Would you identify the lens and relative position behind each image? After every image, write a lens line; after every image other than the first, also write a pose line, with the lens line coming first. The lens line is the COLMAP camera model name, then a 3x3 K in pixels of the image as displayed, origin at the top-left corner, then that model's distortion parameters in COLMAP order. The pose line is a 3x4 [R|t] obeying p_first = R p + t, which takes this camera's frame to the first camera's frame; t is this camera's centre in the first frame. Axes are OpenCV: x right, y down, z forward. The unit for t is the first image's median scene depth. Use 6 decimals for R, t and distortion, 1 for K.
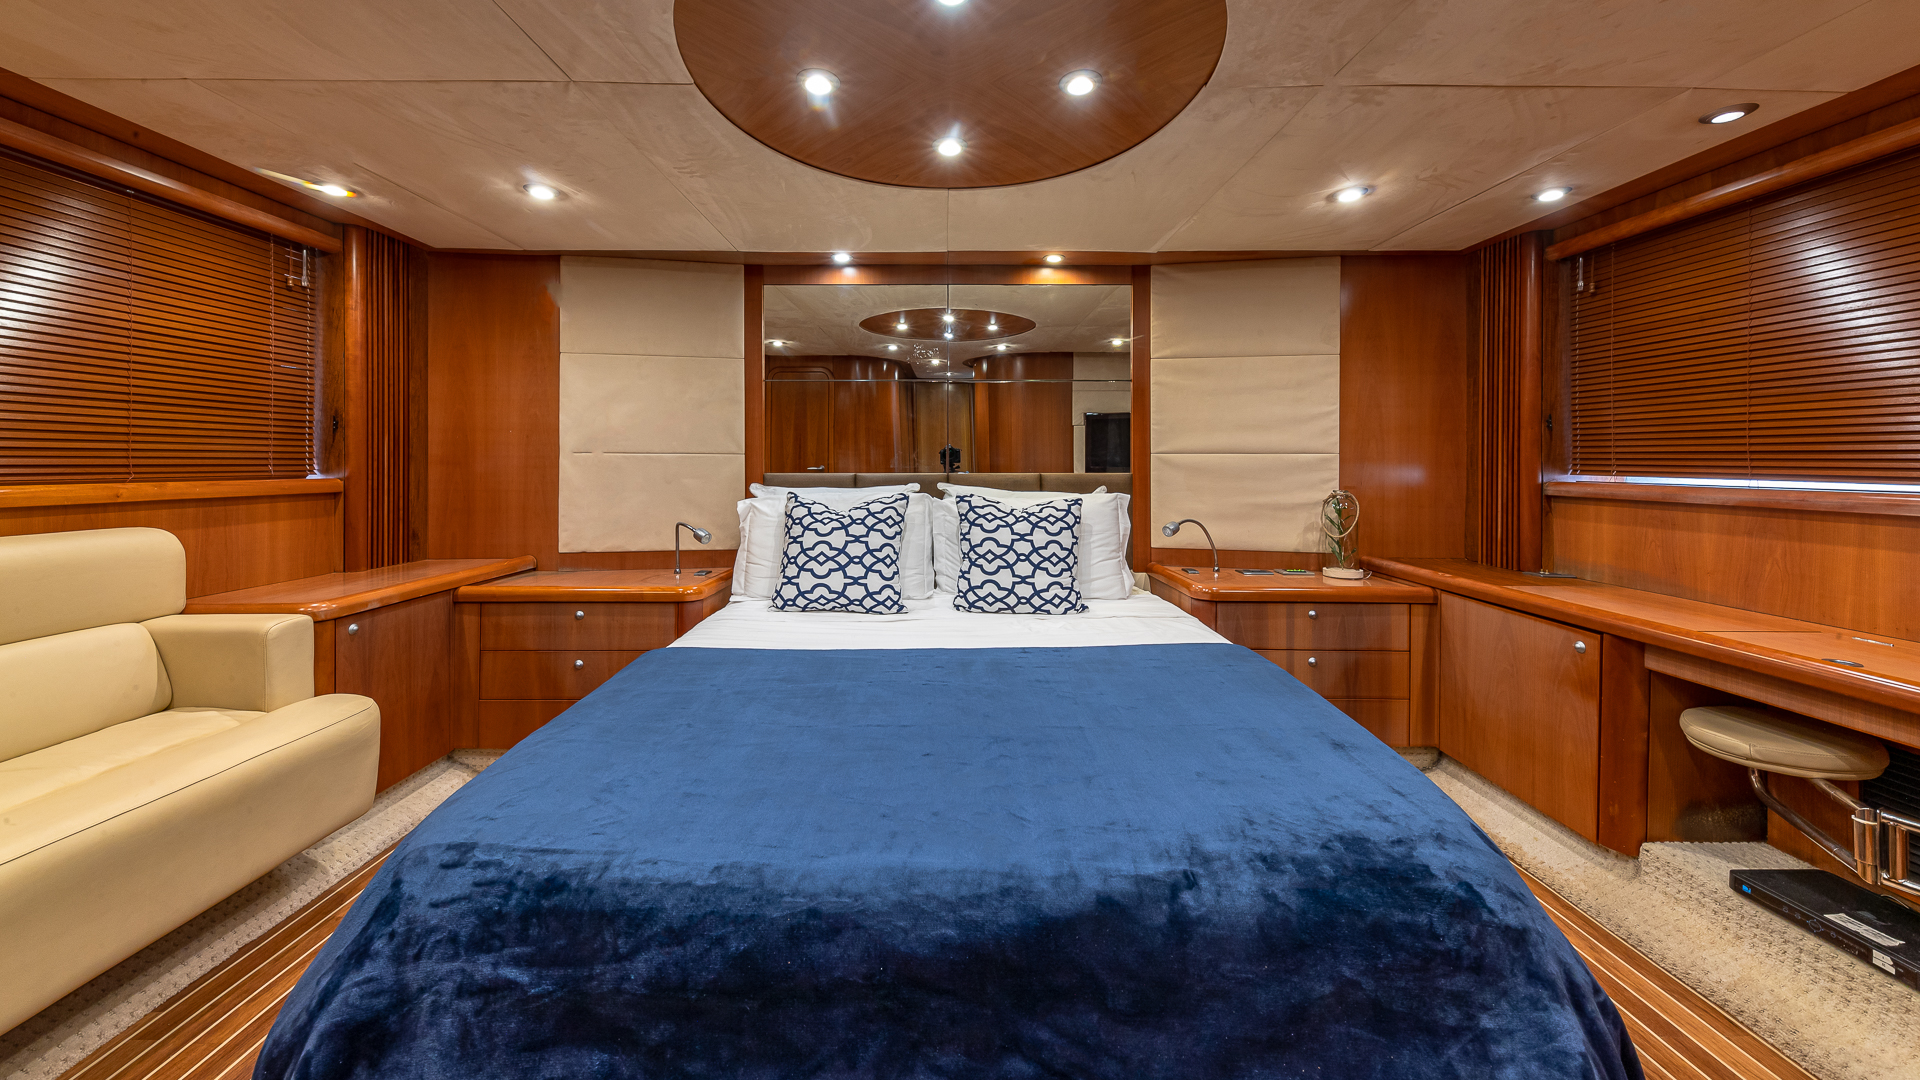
lens RADIAL K [[650.8, 0, 953.8], [0, 650.8, 462.4], [0, 0, 1]] dist [0.007255, -0.004087]
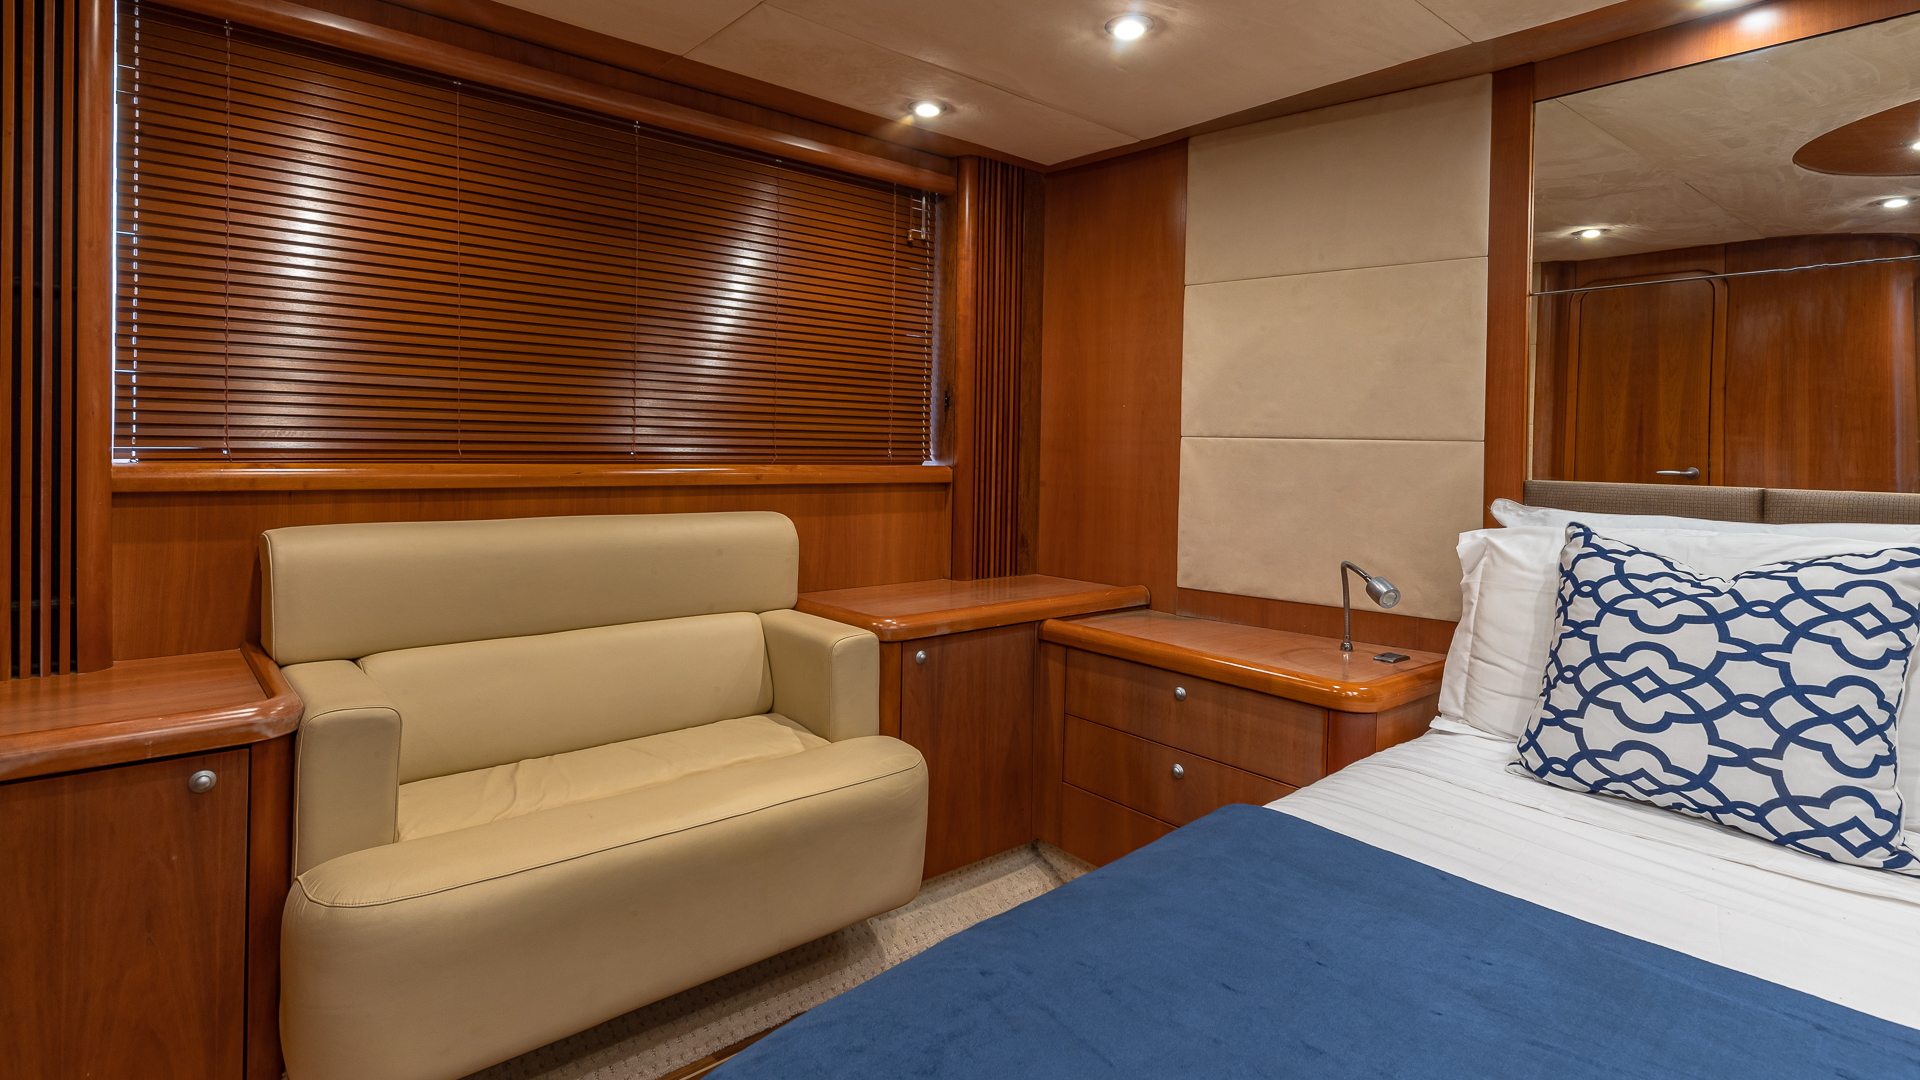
lens RADIAL K [[944.8, 0, 950.6], [0, 944.8, 457.5], [0, 0, 1]] dist [0.011468, -0.009988]
pose [[0.641638, 0.021298, -0.766712, -0.020561], [-0.018905, 0.999750, 0.011951, -0.000632], [0.766775, 0.006827, 0.641880, 0.241351]]
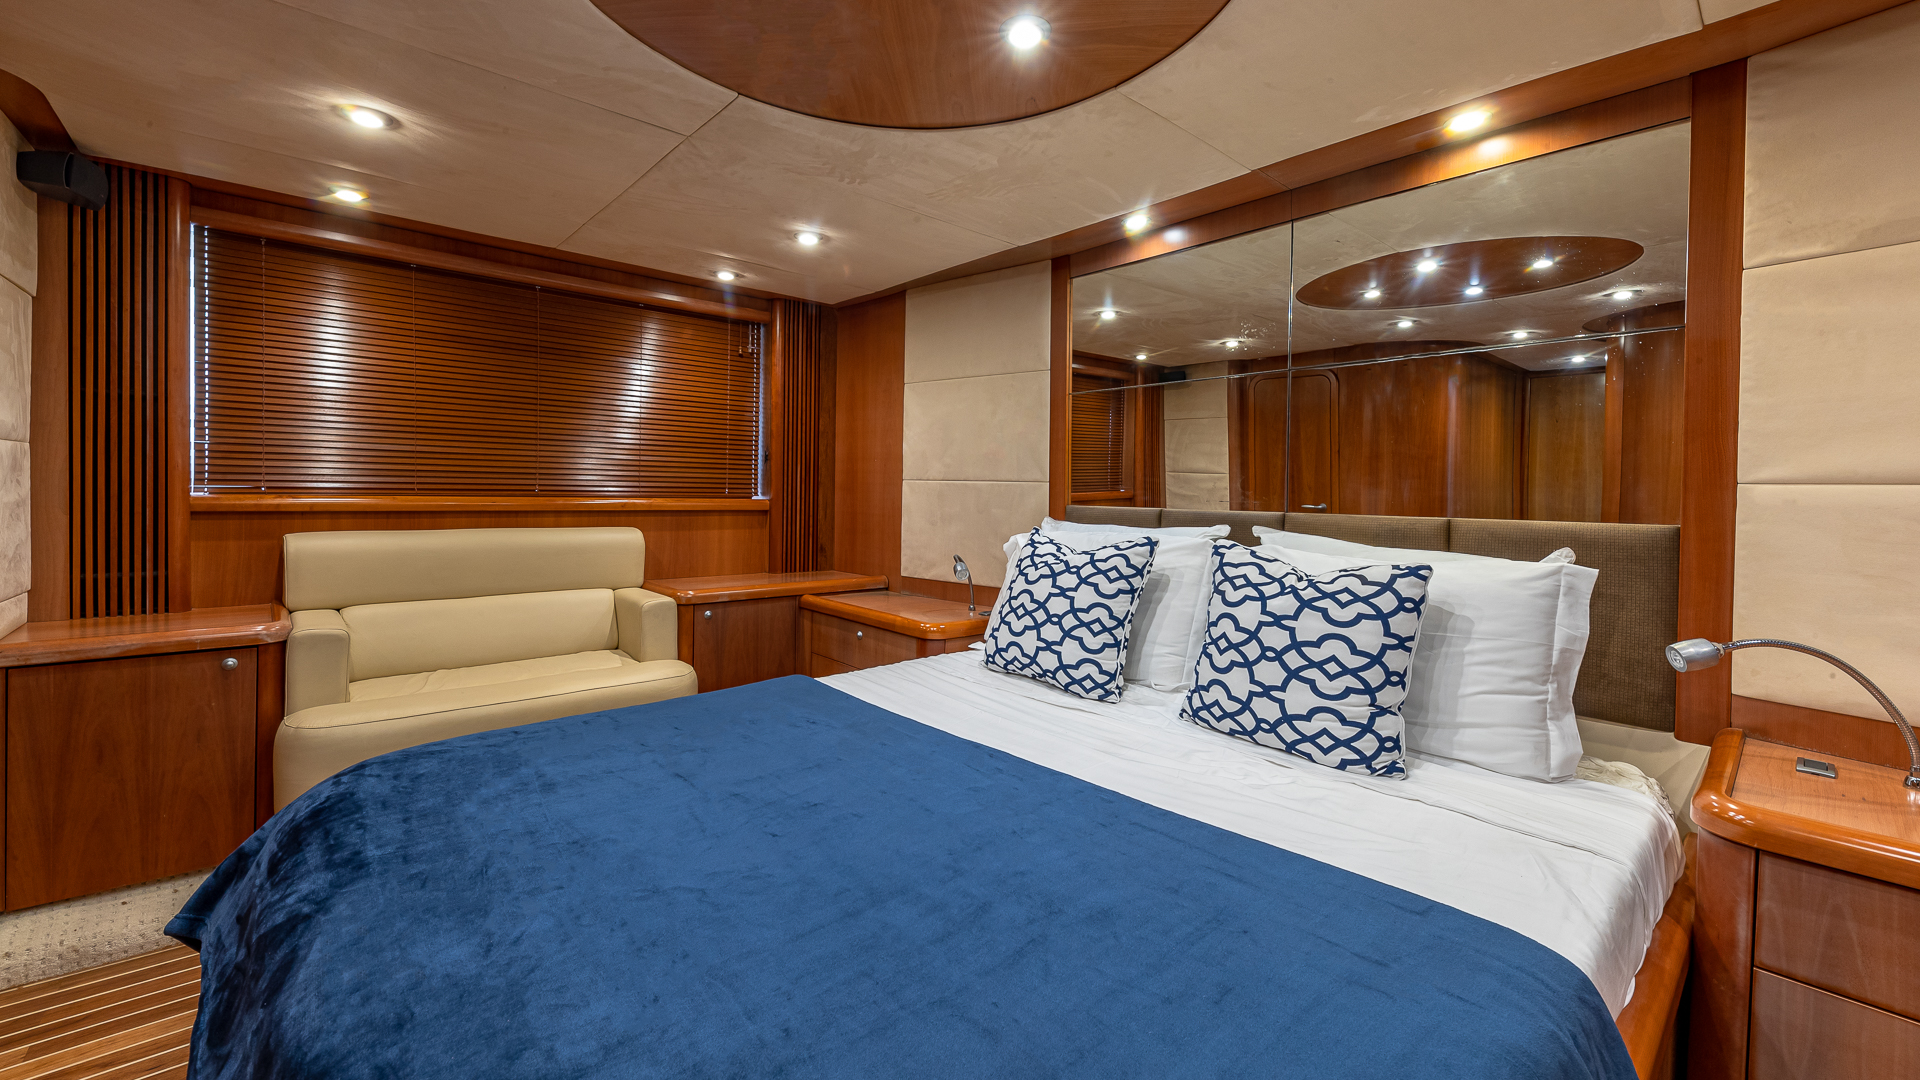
lens RADIAL K [[757.7, 0, 954.6], [0, 757.7, 500.8], [0, 0, 1]] dist [0.001605, -0.000142]
pose [[0.652864, 0.021411, -0.757172, 0.437272], [-0.017623, 0.999759, 0.013075, 0.001317], [0.757270, 0.004807, 0.653084, 0.324049]]
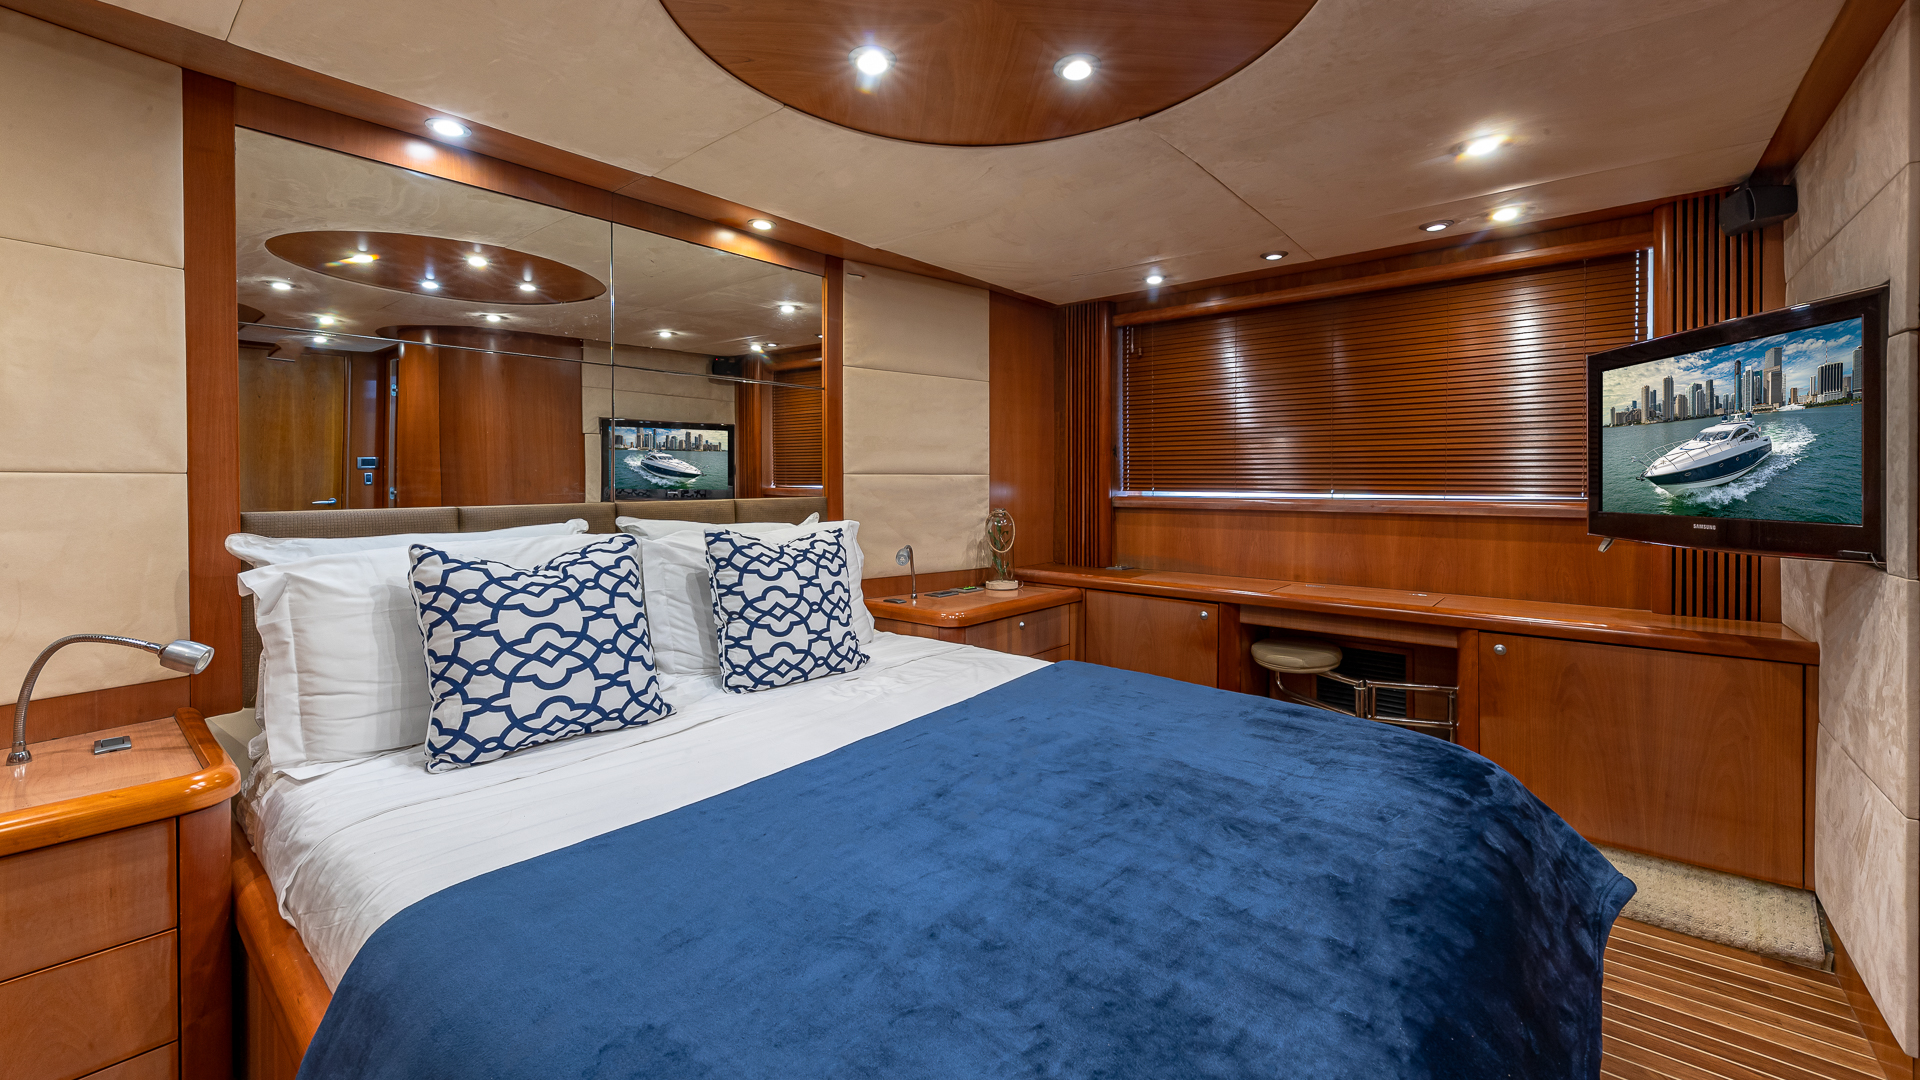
lens RADIAL K [[751.7, 0, 949.5], [0, 751.7, 488.7], [0, 0, 1]] dist [0.001551, 0.000285]
pose [[0.656117, -0.011985, 0.754564, -0.464255], [0.007378, 0.999928, 0.009466, -0.003234], [-0.754623, -0.000644, 0.656158, 0.286063]]
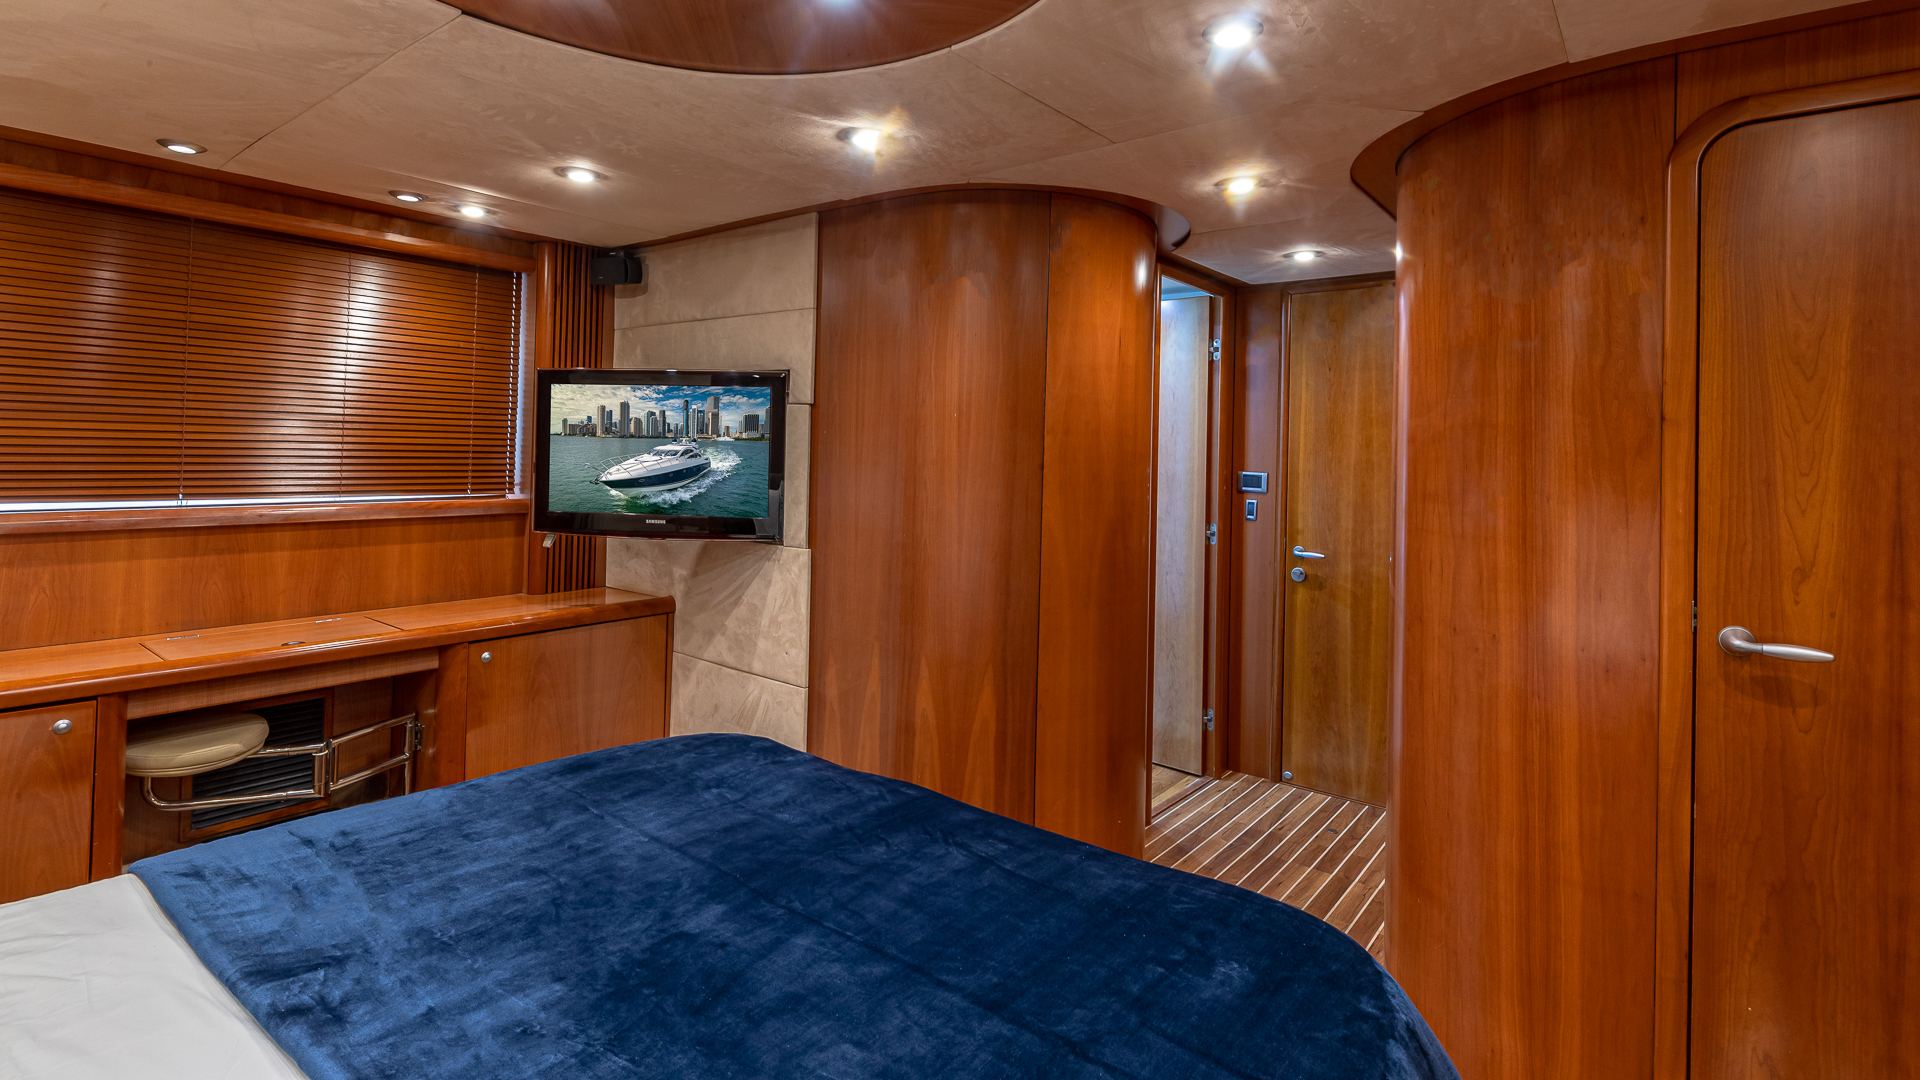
lens RADIAL K [[895.2, 0, 956.3], [0, 895.2, 440.1], [0, 0, 1]] dist [0.024530, -0.014742]
pose [[-0.771700, -0.014748, 0.635816, -0.450883], [-0.022209, 0.999746, -0.003766, -0.067814], [-0.635599, -0.017027, -0.771831, 0.914965]]
